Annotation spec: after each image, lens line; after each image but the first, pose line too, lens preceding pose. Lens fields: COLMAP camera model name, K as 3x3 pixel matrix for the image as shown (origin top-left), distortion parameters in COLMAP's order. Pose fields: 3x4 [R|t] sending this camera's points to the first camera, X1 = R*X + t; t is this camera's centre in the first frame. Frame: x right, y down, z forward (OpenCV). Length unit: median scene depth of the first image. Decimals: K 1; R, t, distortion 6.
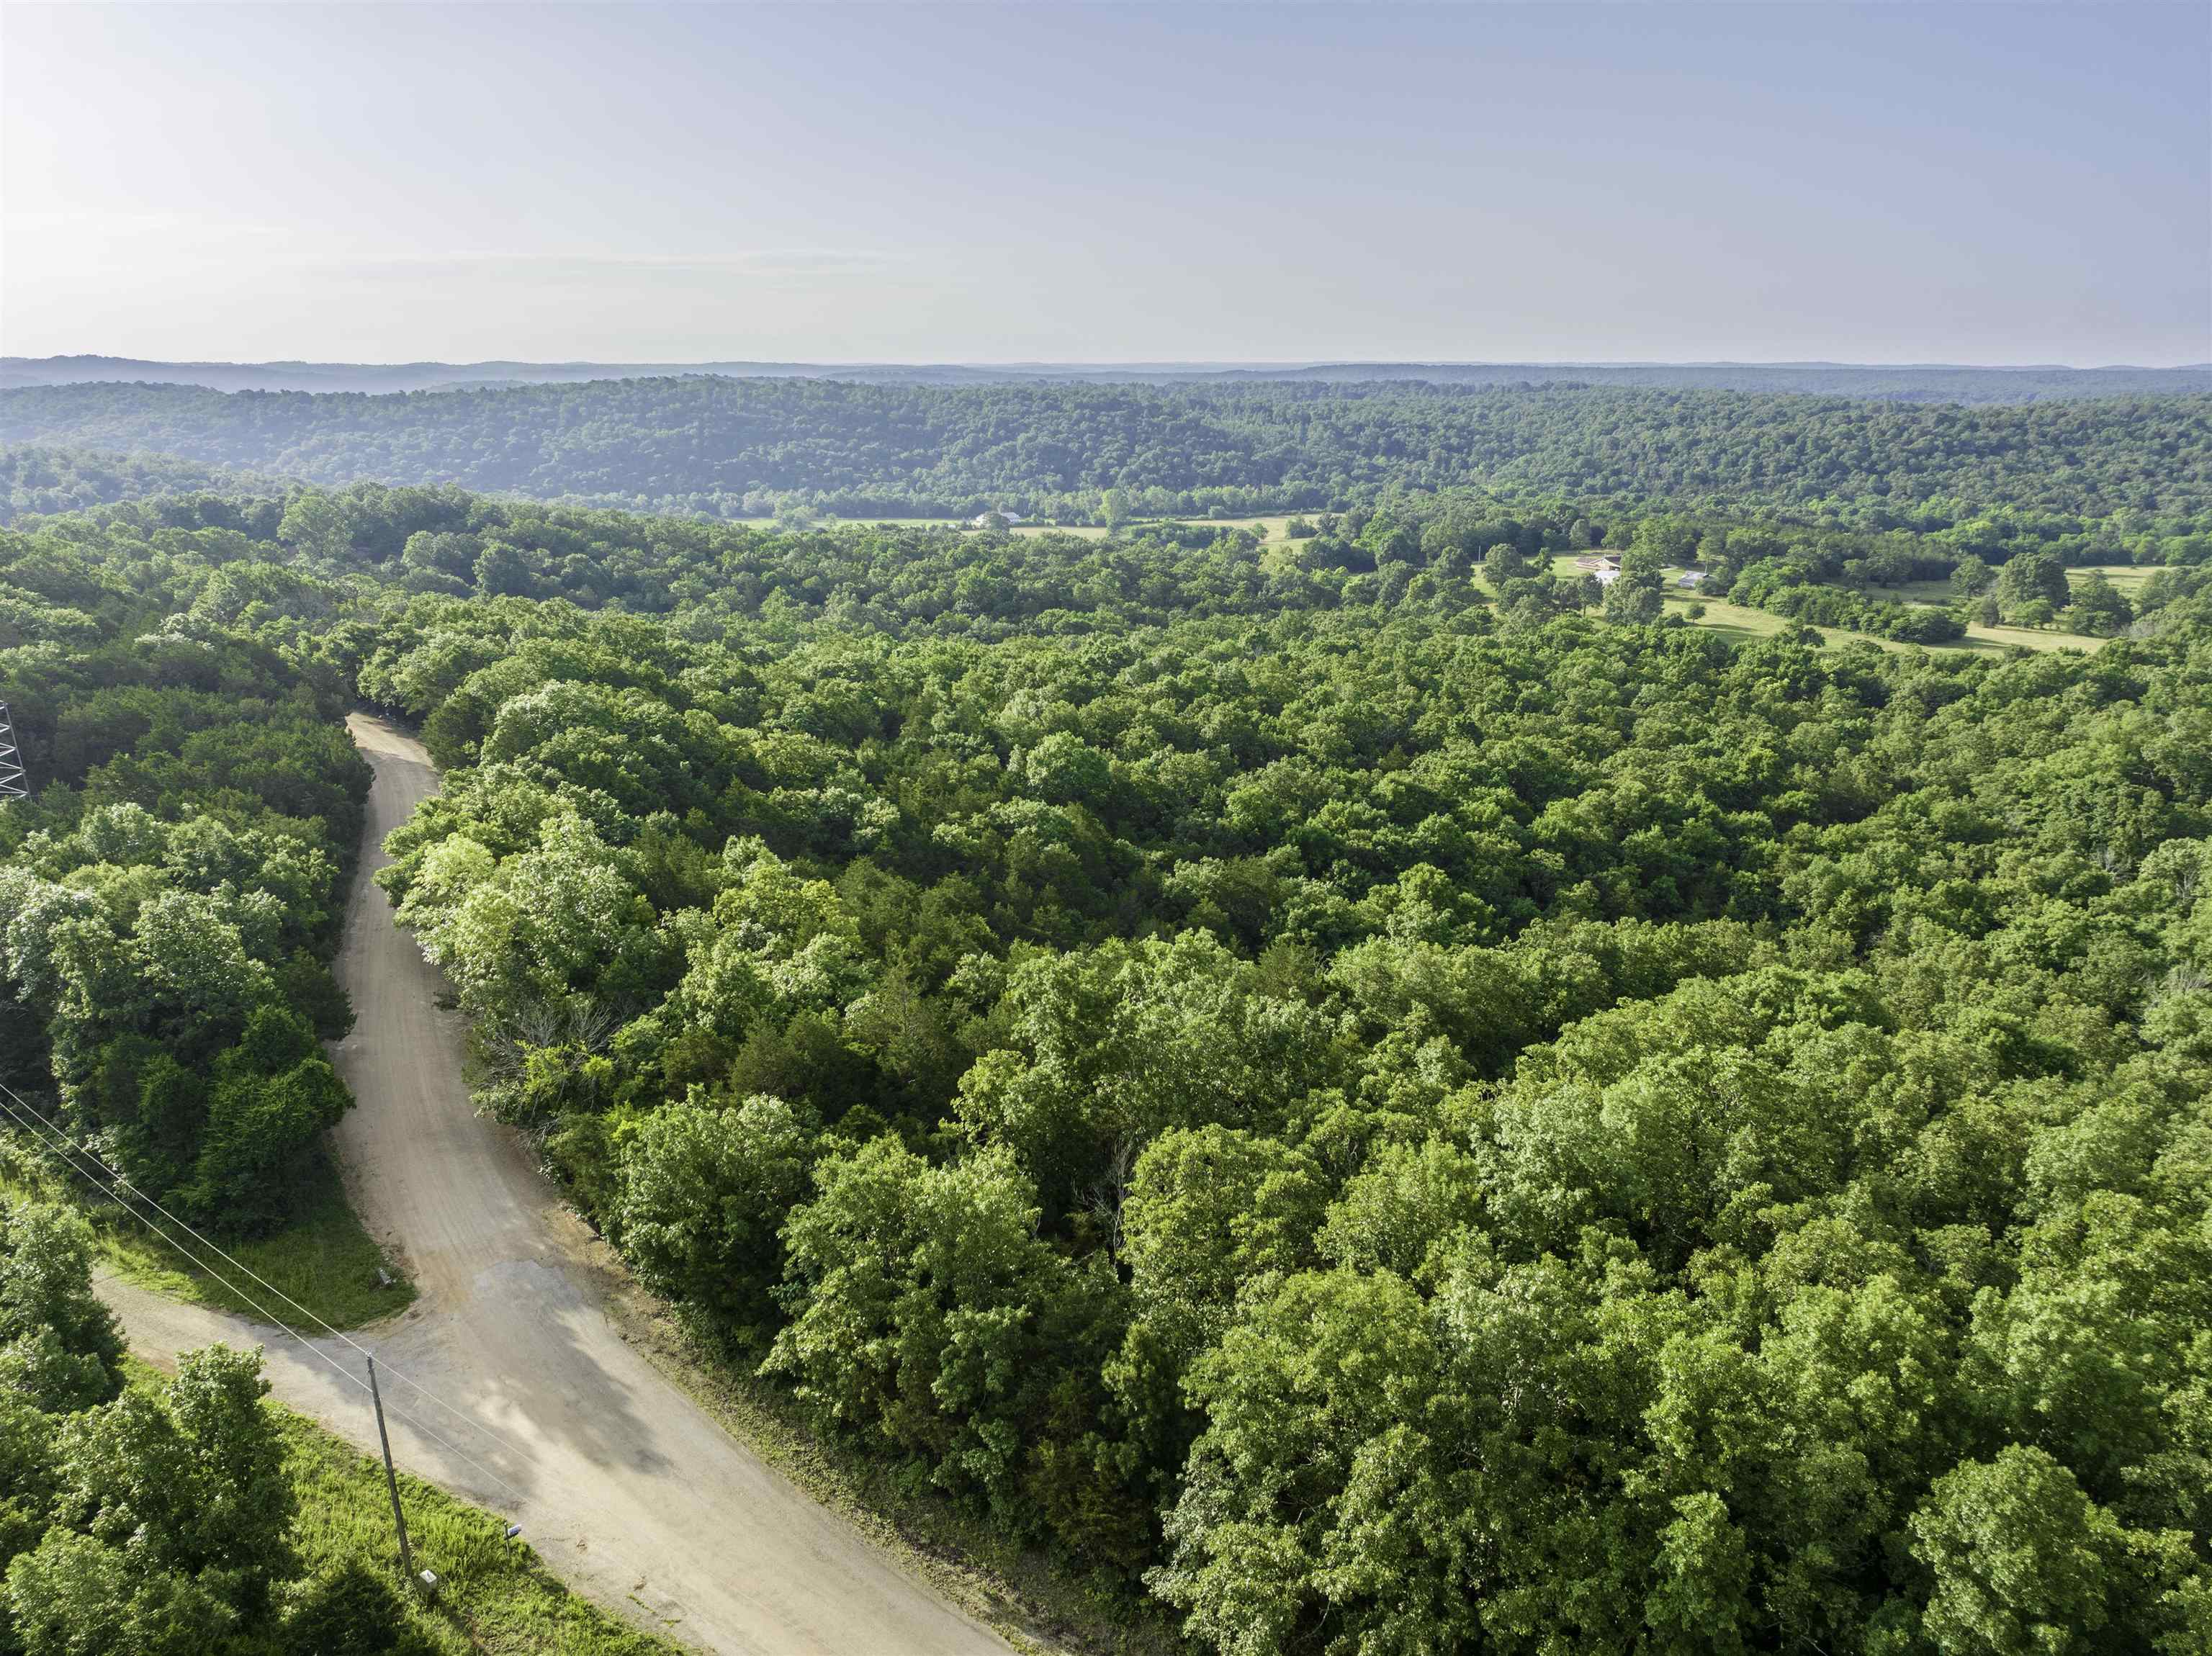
lens RADIAL K [[1538.5, 0, 1106.0], [0, 1538.5, 828.0], [0, 0, 1]] dist [-0.034950, 0.000709]
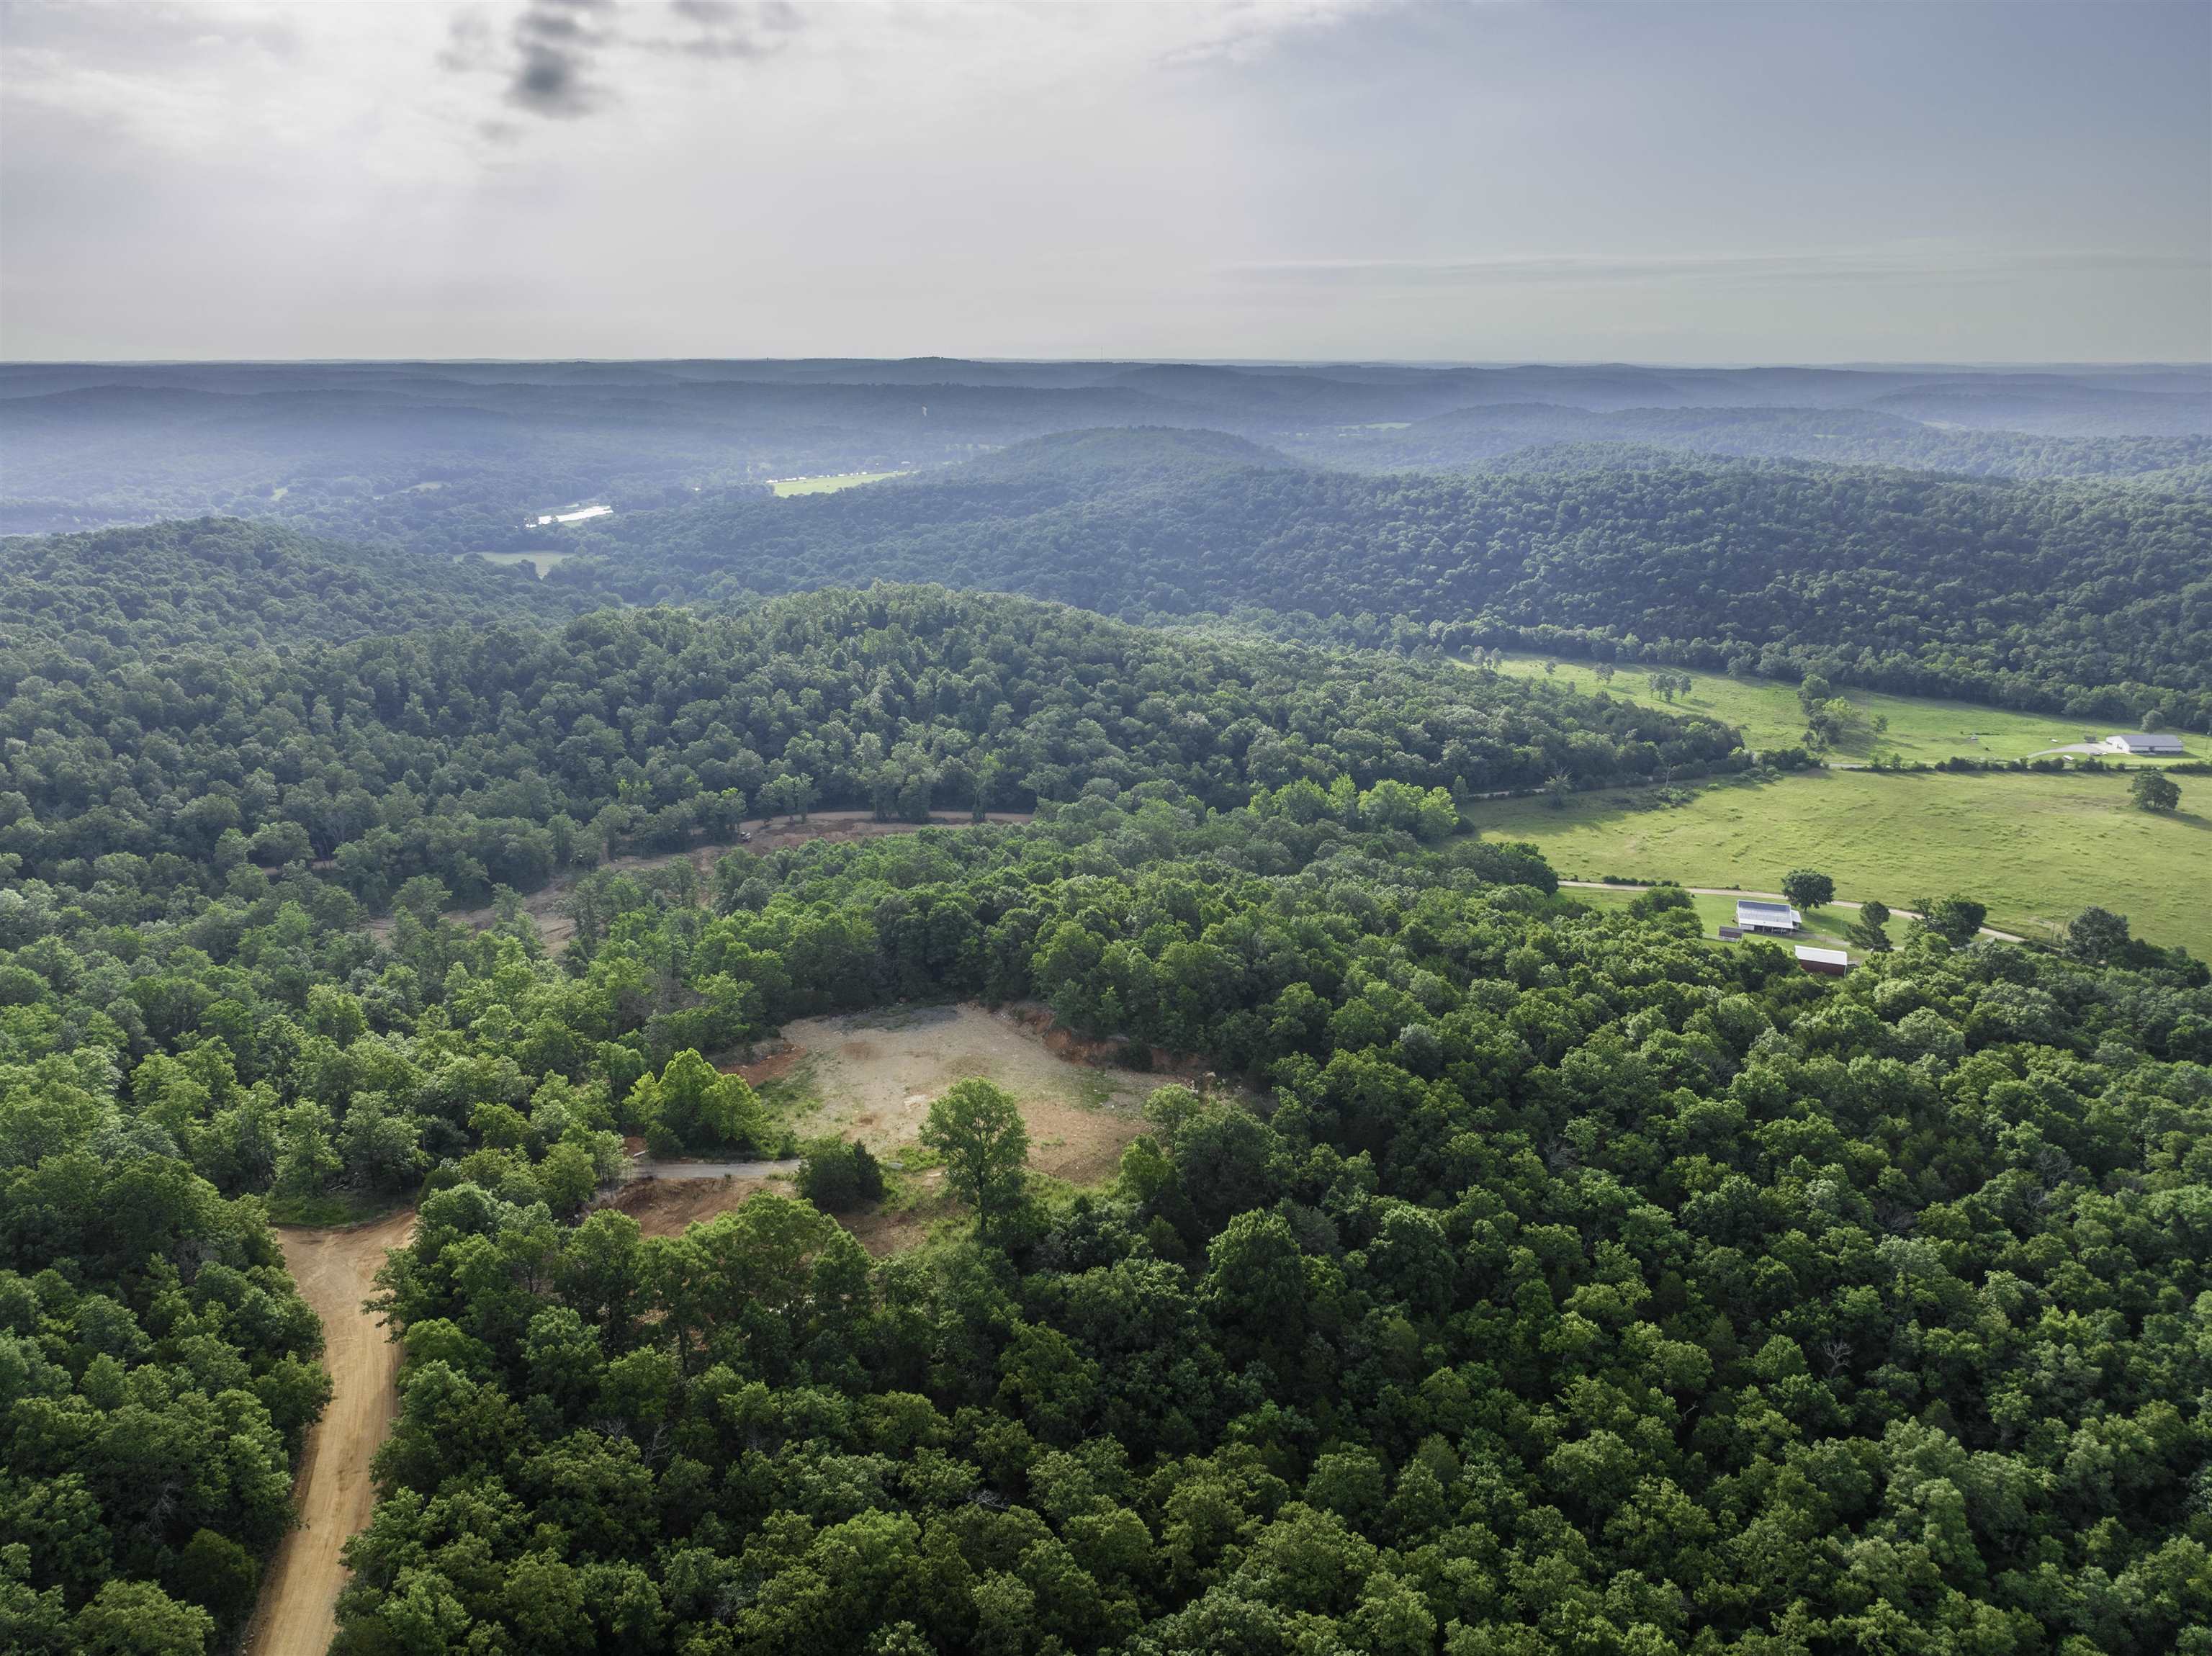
lens RADIAL K [[1549.3, 0, 1114.9], [0, 1549.3, 821.0], [0, 0, 1]] dist [-0.029268, 0.006688]
pose [[0.812768, 0.163356, -0.559216, -0.050204], [-0.164513, 0.985173, 0.048680, -0.112674], [0.558877, 0.052433, 0.827591, 0.166968]]
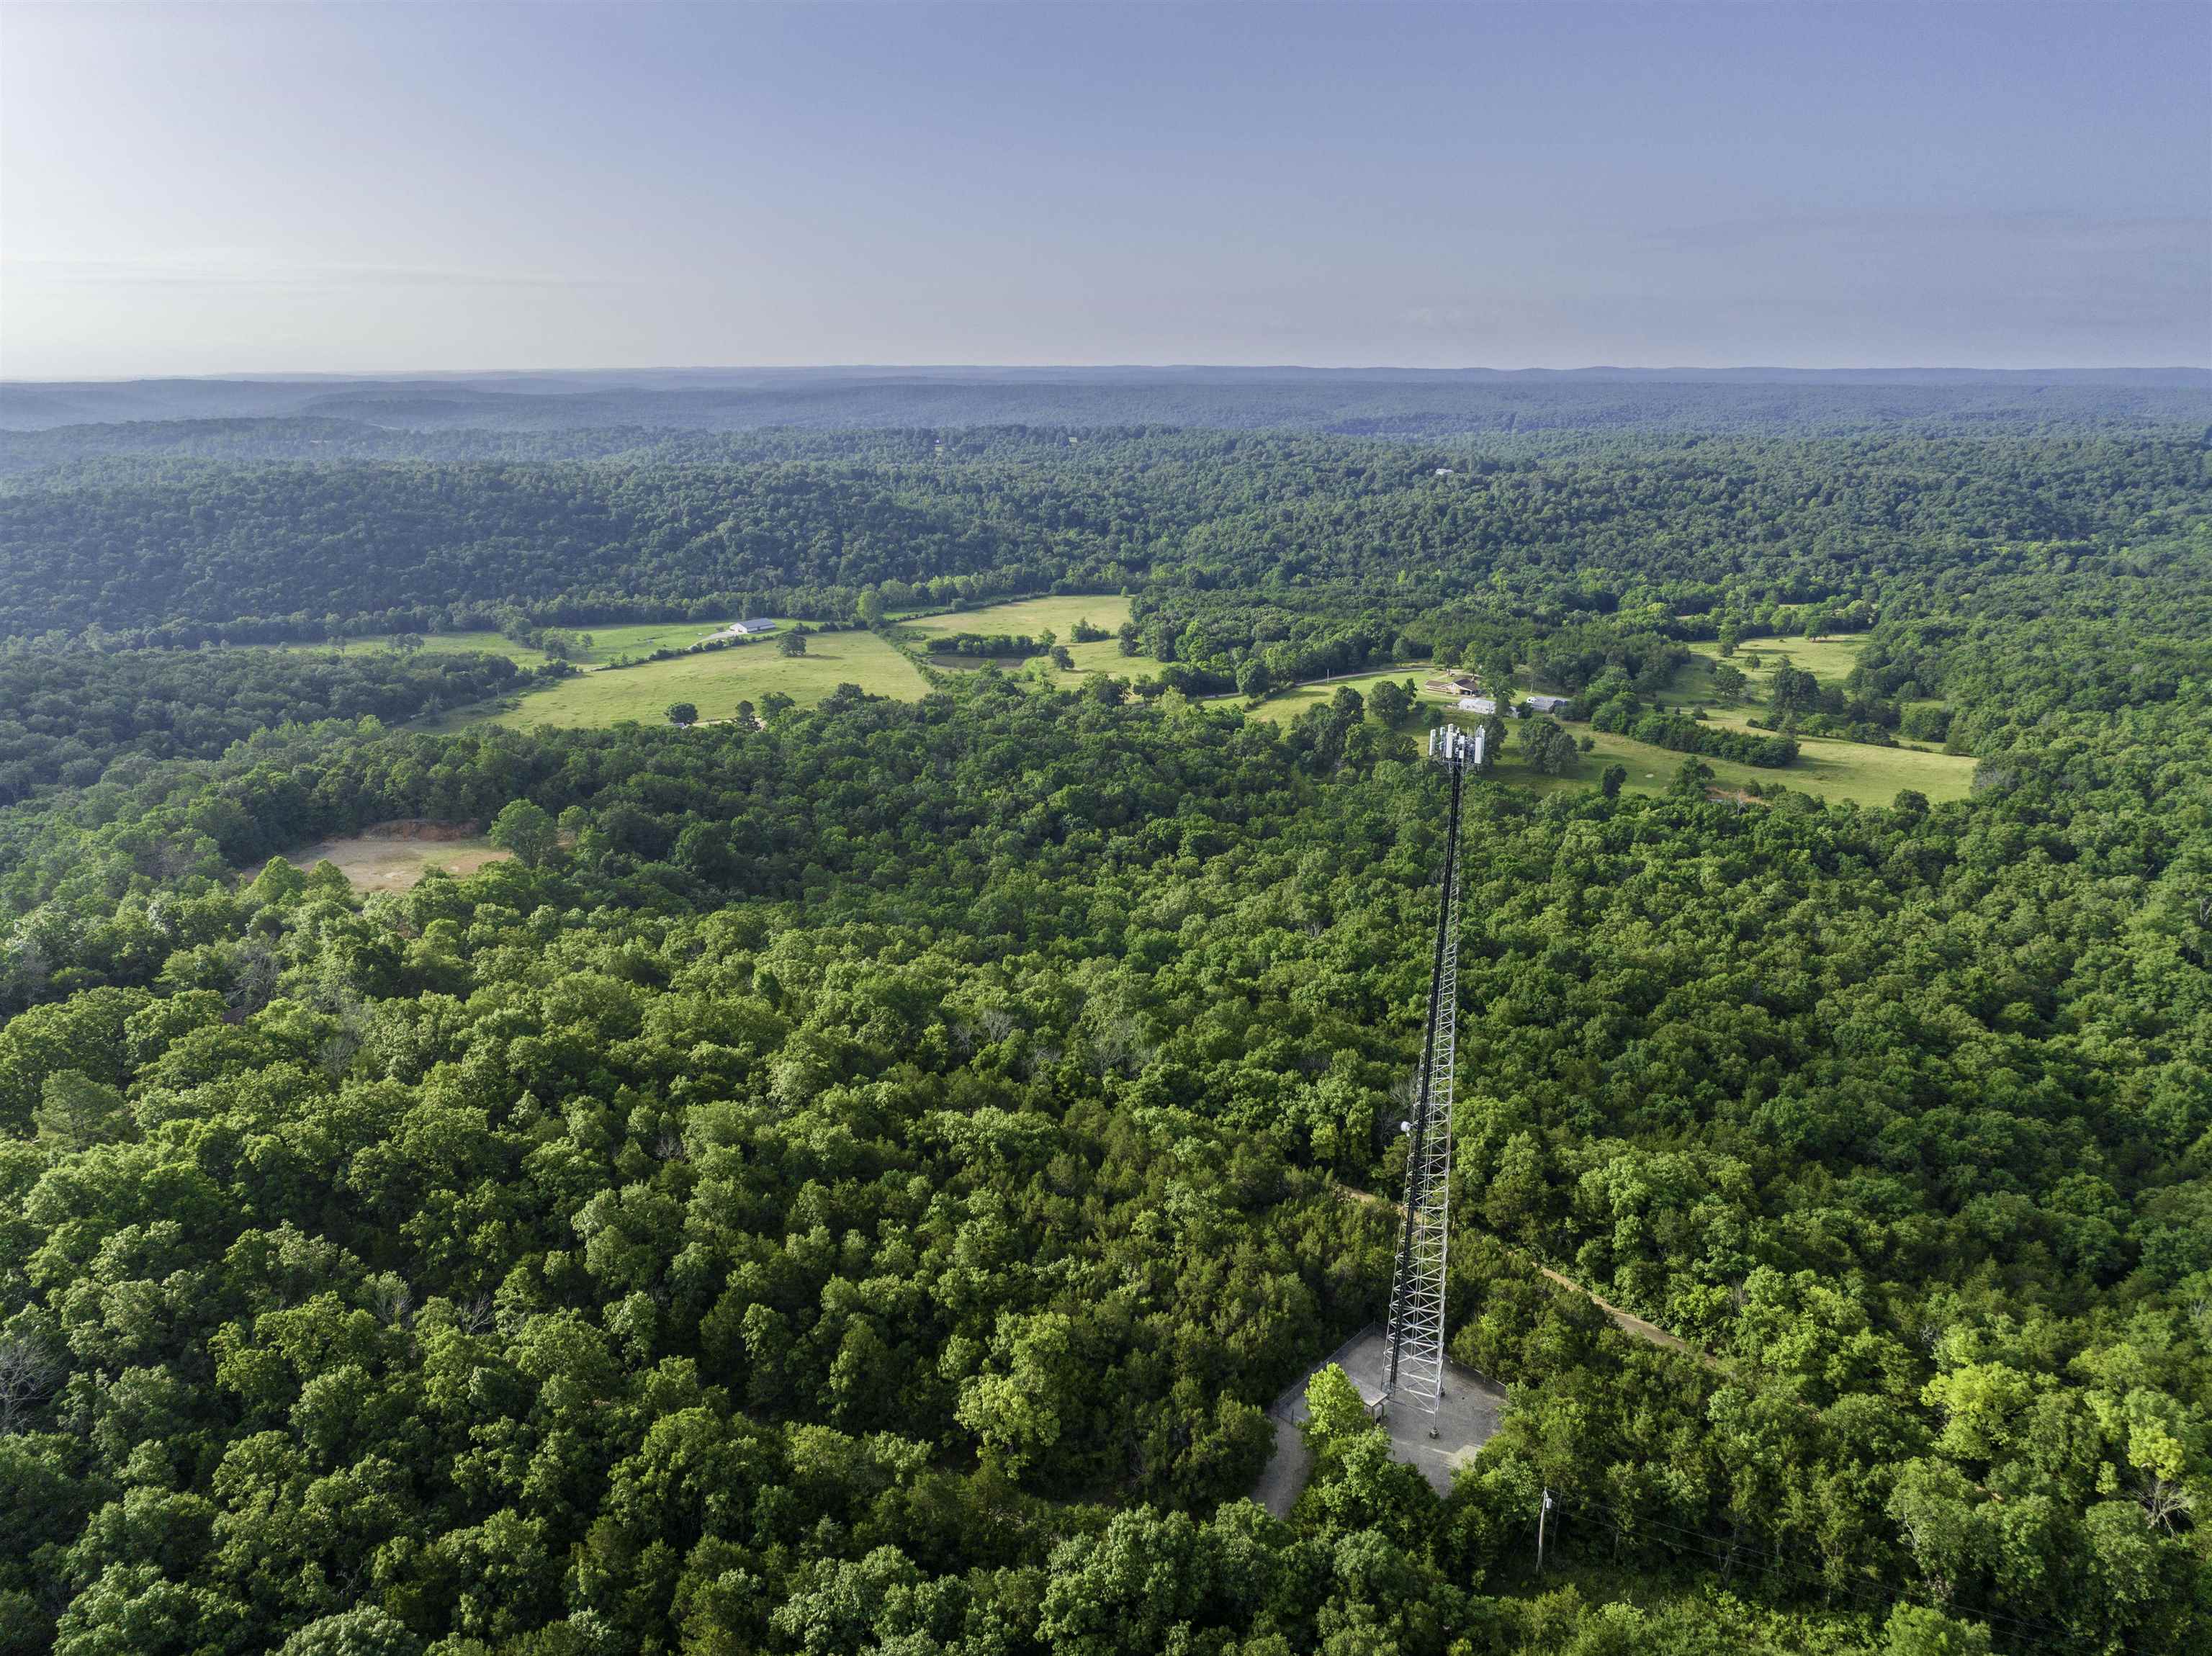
lens RADIAL K [[1549.3, 0, 1114.9], [0, 1549.3, 821.0], [0, 0, 1]] dist [-0.029268, 0.006688]
pose [[0.947870, -0.094595, 0.304294, -0.147842], [0.096497, 0.995294, 0.008817, -0.055361], [-0.303696, 0.021006, 0.952537, -0.019918]]
